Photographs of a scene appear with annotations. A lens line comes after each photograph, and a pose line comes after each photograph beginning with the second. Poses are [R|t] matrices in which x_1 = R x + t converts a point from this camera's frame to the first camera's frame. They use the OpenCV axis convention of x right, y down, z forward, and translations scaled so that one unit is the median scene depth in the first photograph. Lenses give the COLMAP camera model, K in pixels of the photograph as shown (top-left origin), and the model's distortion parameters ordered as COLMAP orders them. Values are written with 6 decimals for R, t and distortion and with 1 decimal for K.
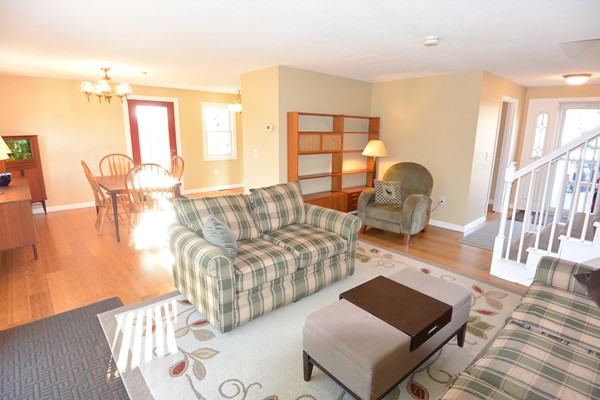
lens RADIAL K [[315.3, 0, 305.6], [0, 315.3, 199.7], [0, 0, 1]] dist [0.003694, -0.029945]
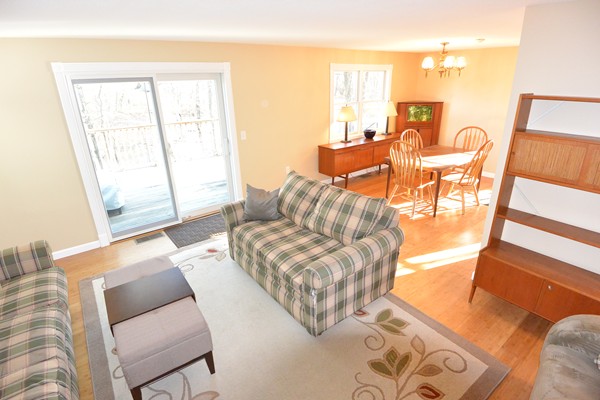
lens RADIAL K [[315.3, 0, 305.6], [0, 315.3, 199.7], [0, 0, 1]] dist [0.003694, -0.029945]
pose [[-0.079280, 0.345835, -0.934940, 0.523830], [-0.200268, 0.913244, 0.354792, -0.221260], [0.976528, 0.215366, -0.003142, 0.665092]]
